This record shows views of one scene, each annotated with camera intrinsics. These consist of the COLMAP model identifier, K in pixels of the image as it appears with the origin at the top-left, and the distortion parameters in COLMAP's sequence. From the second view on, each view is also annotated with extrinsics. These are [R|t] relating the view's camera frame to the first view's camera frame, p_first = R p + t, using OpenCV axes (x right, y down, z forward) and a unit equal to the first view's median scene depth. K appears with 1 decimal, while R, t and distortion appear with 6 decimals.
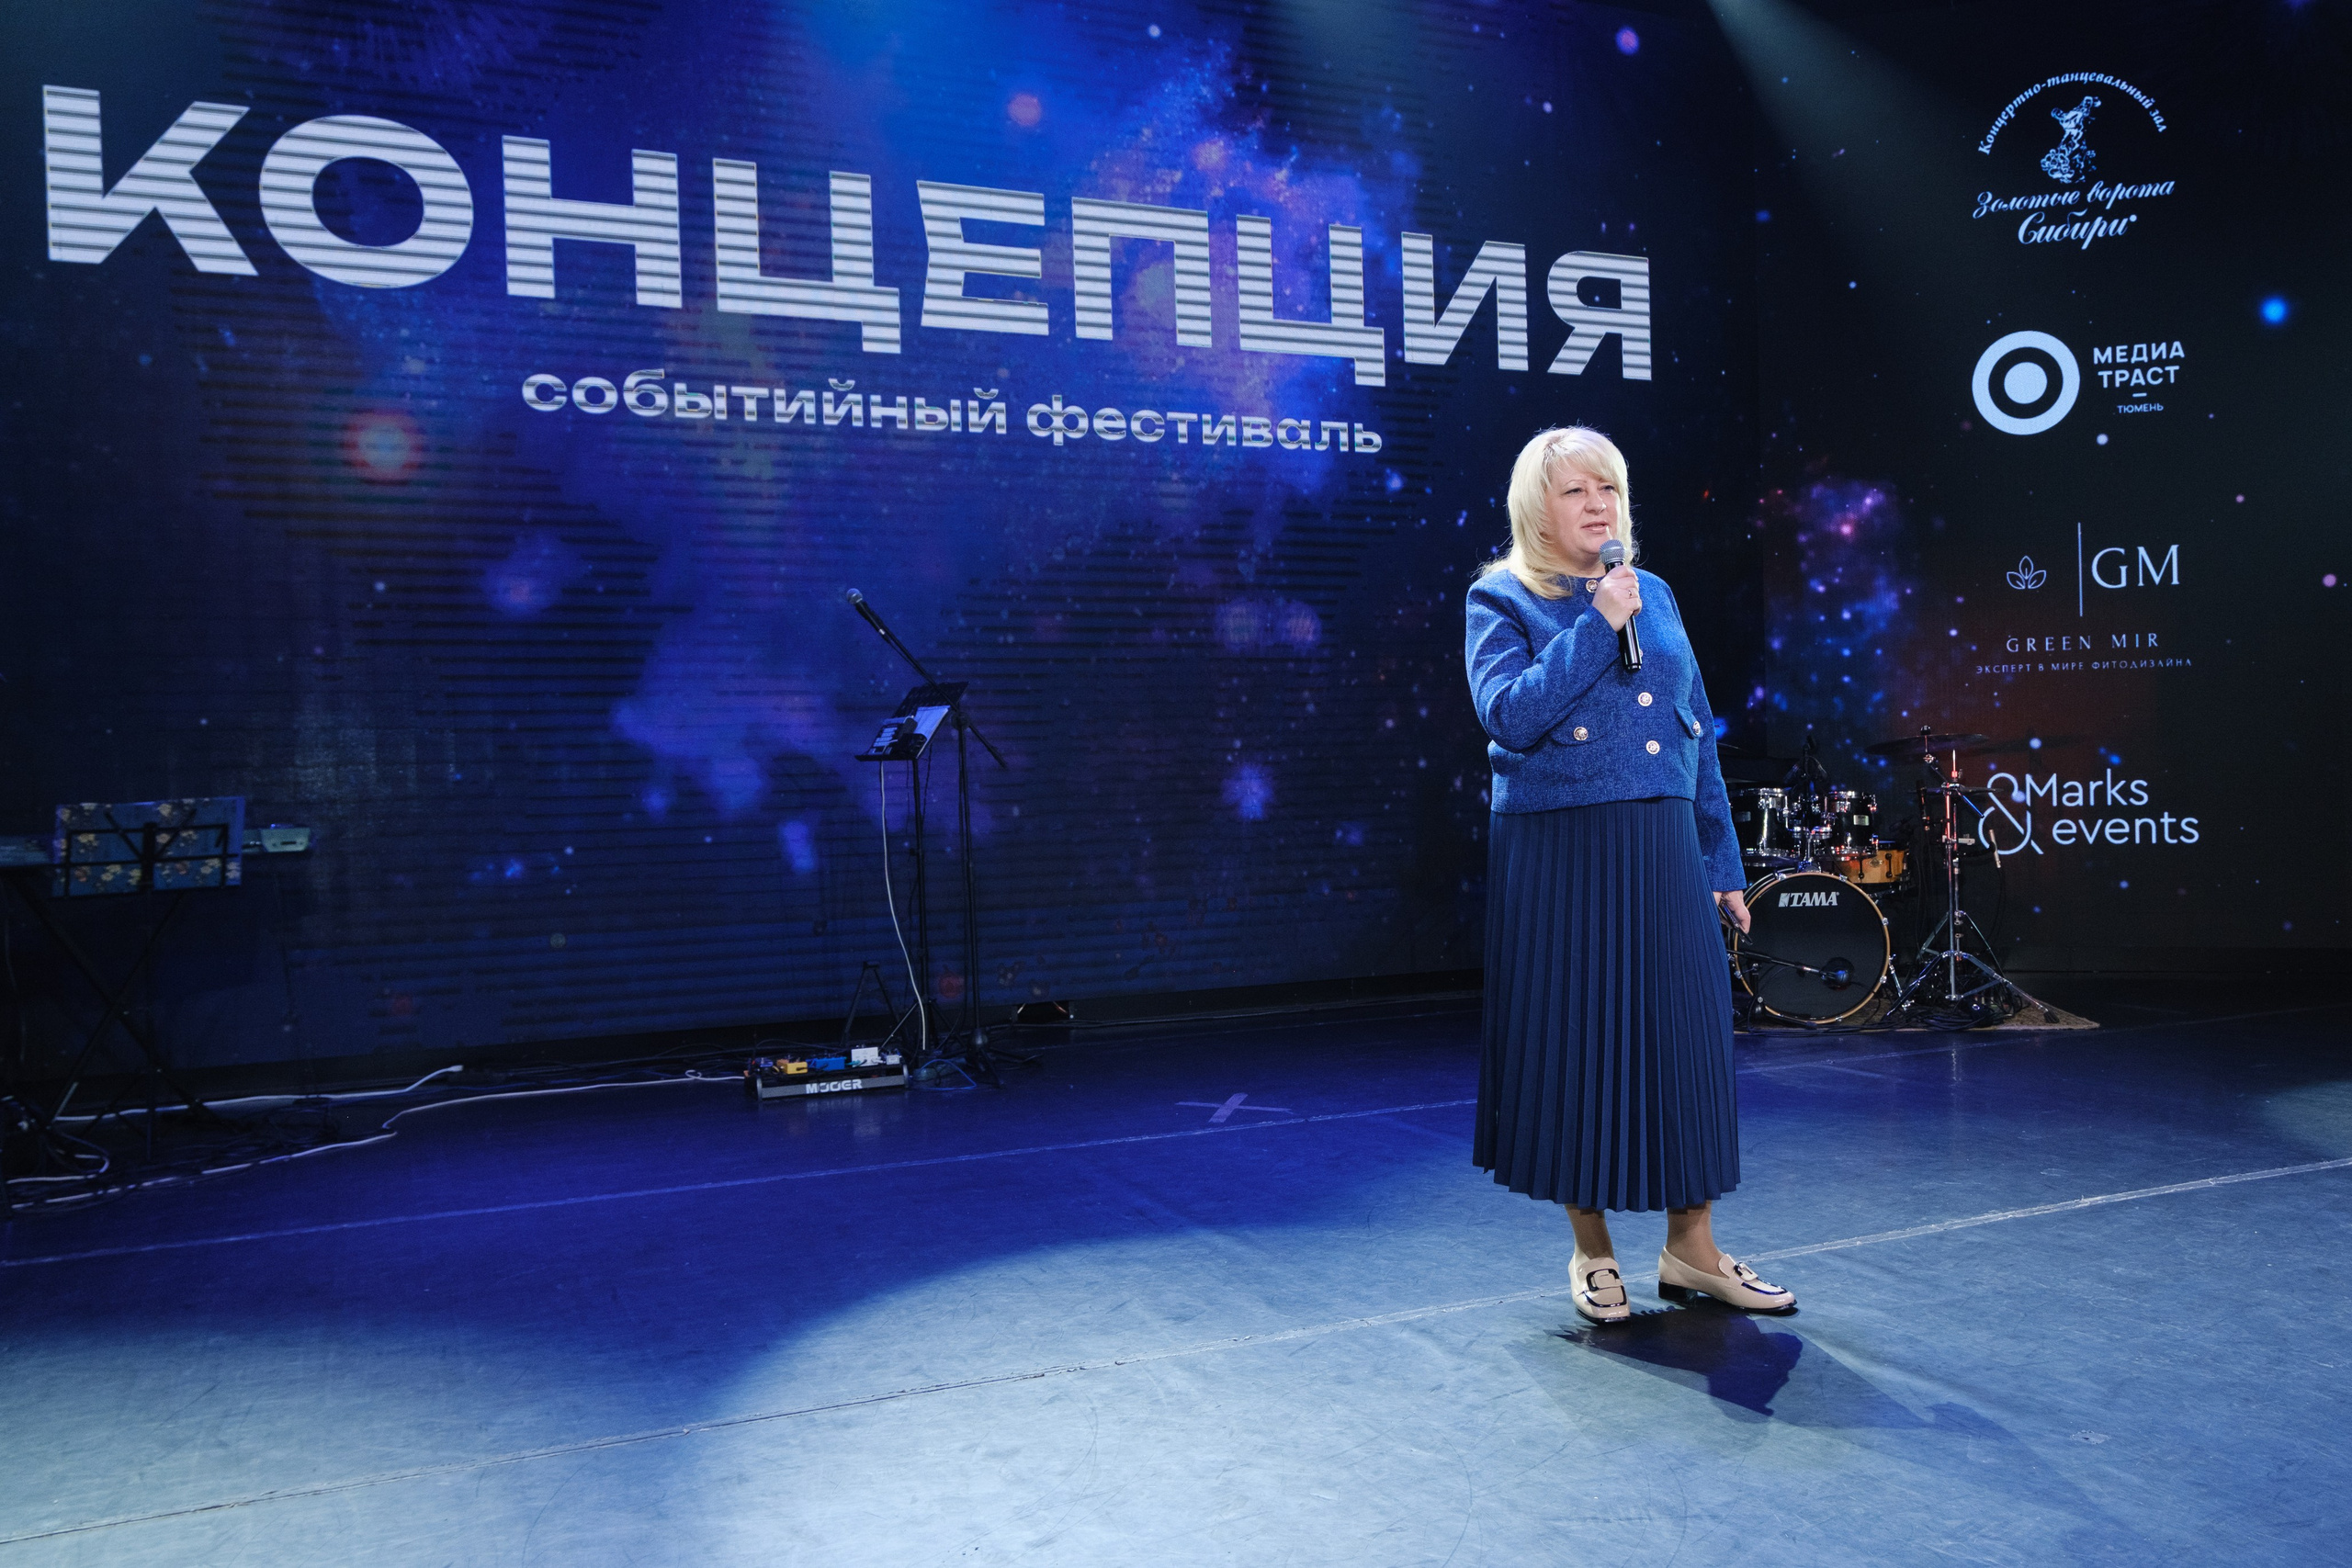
lens RADIAL K [[1819.0, 0, 1248.2], [0, 1819.0, 793.1], [0, 0, 1]] dist [0.057042, -0.028019]
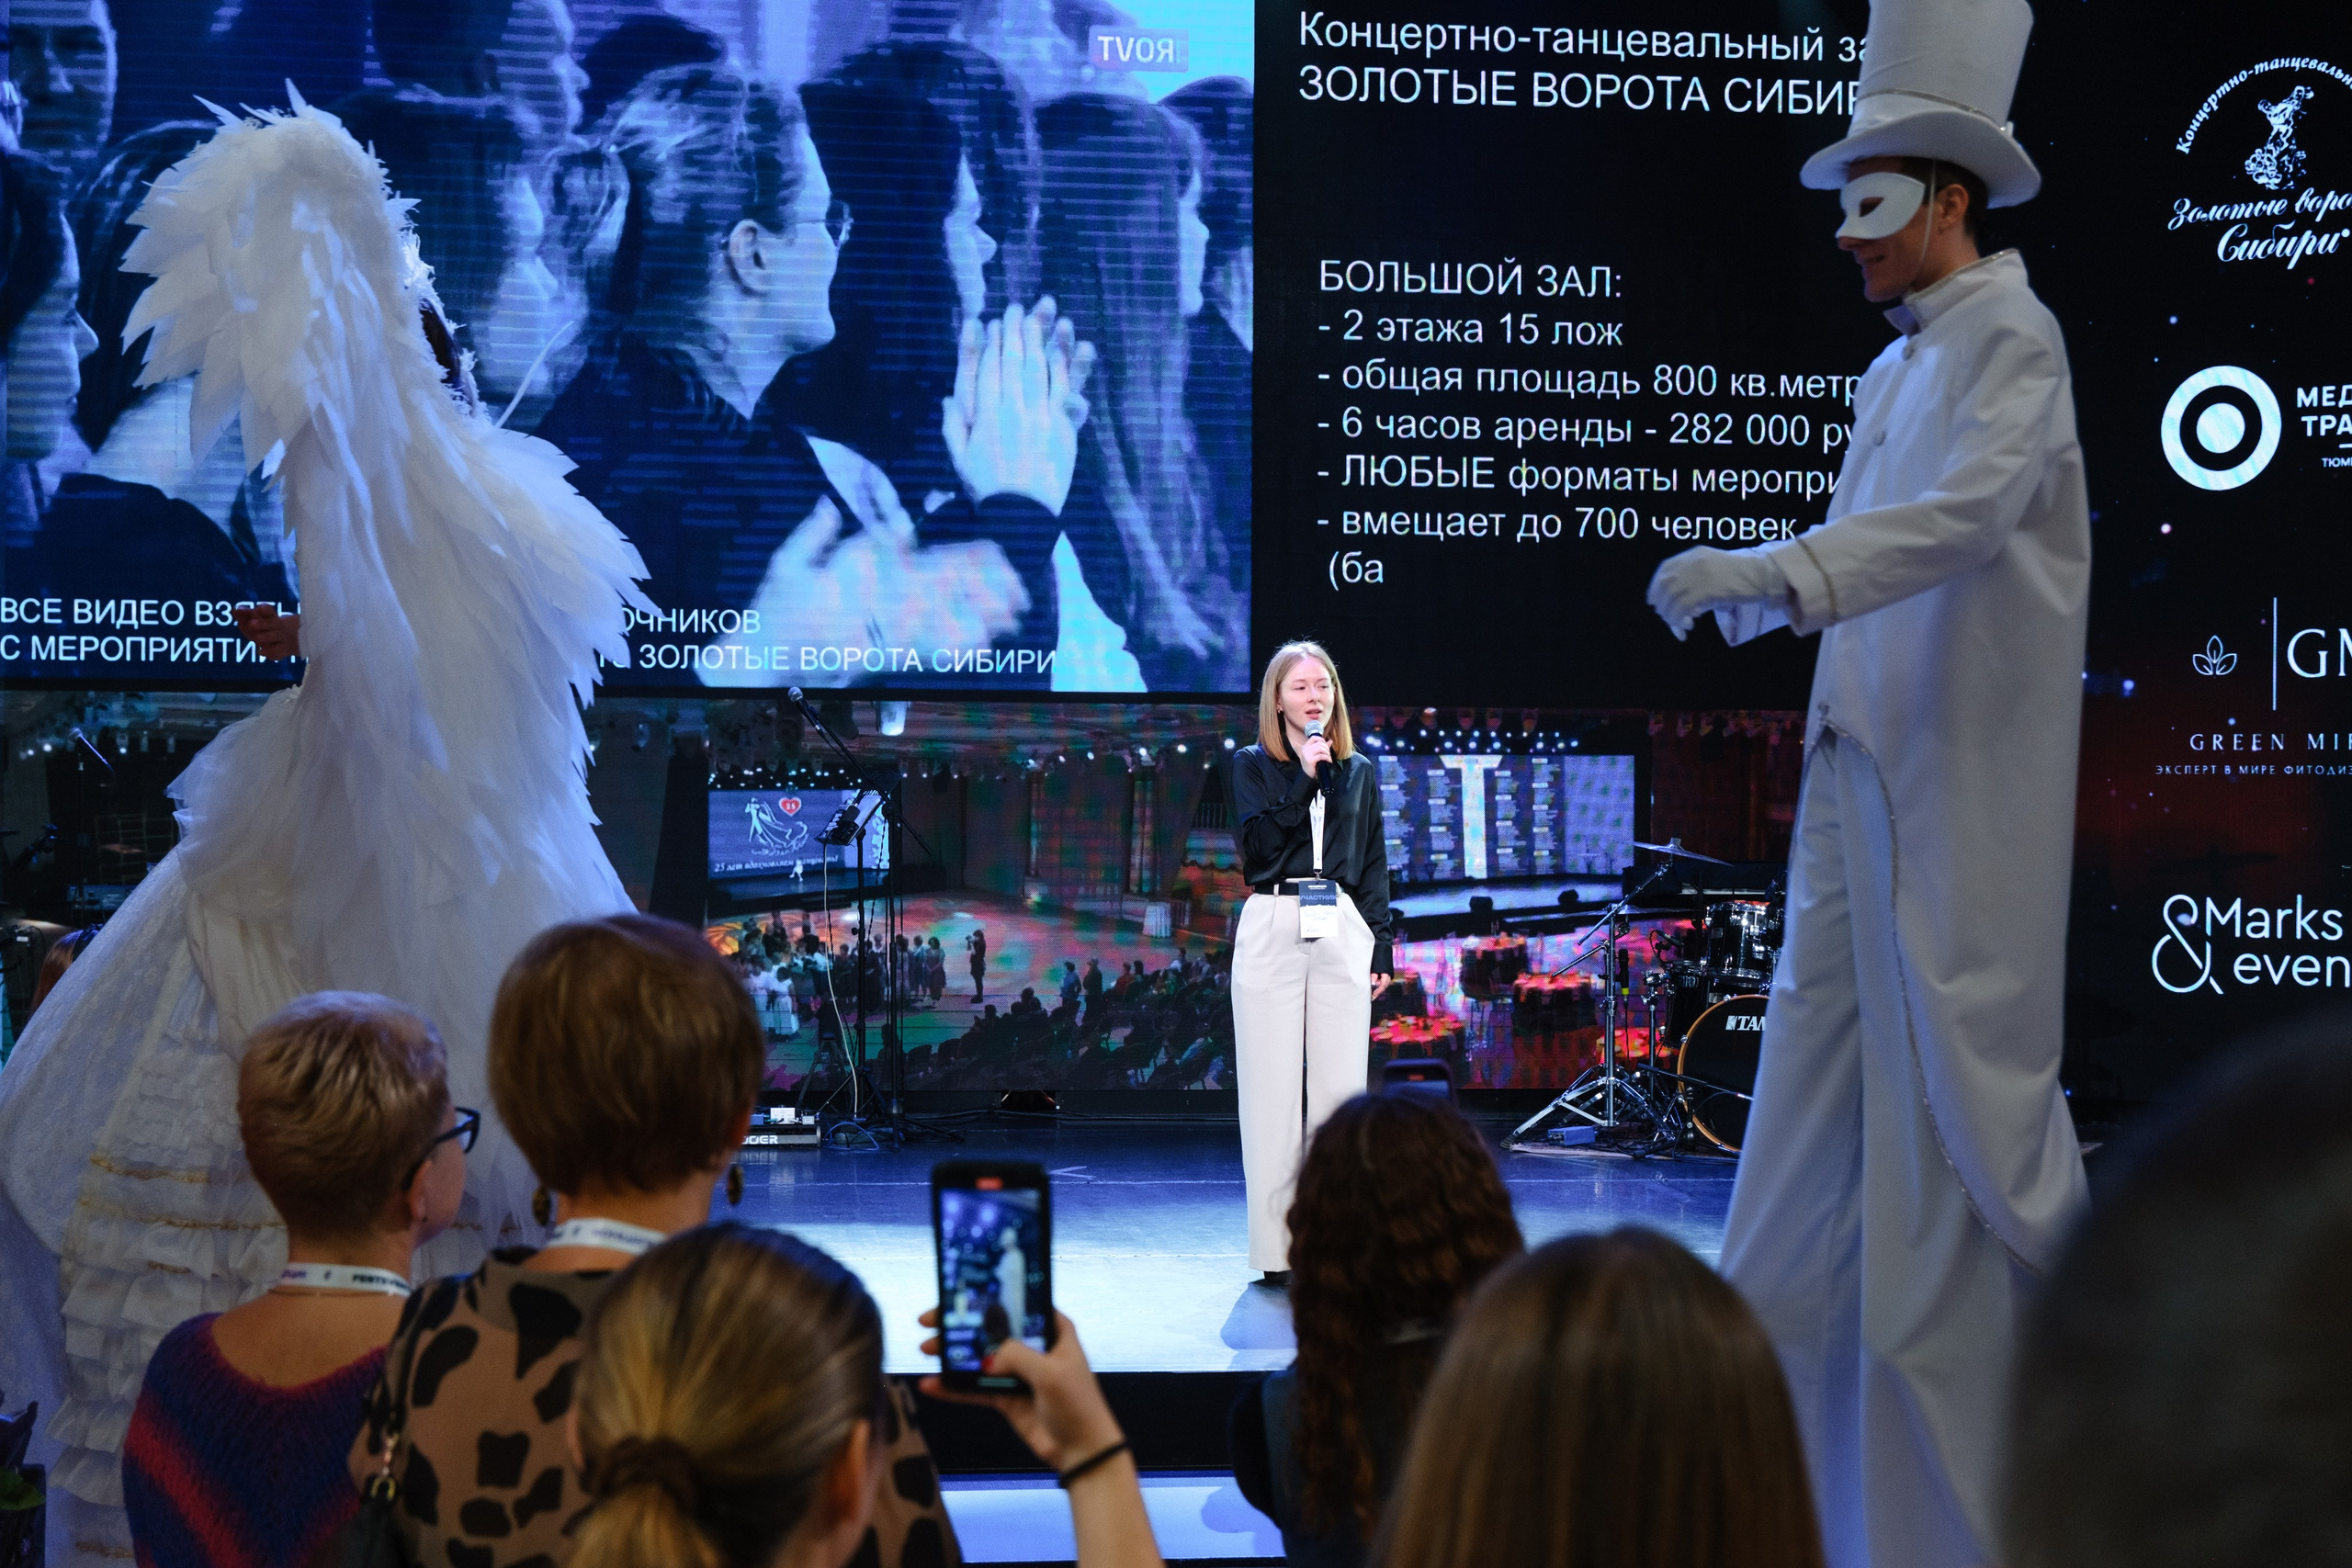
lens RADIAL K [[3288.0, 0, 1179.1], [0, 3288.0, 899.7], [0, 0, 1]] dist [0.047139, 0.000000]
pose [[0.951839, 0.037811, -0.304259, 0.440374], [-0.035311, 0.999282, 0.013718, -0.013612], [0.304560, -0.002314, 0.952490, -0.573165]]
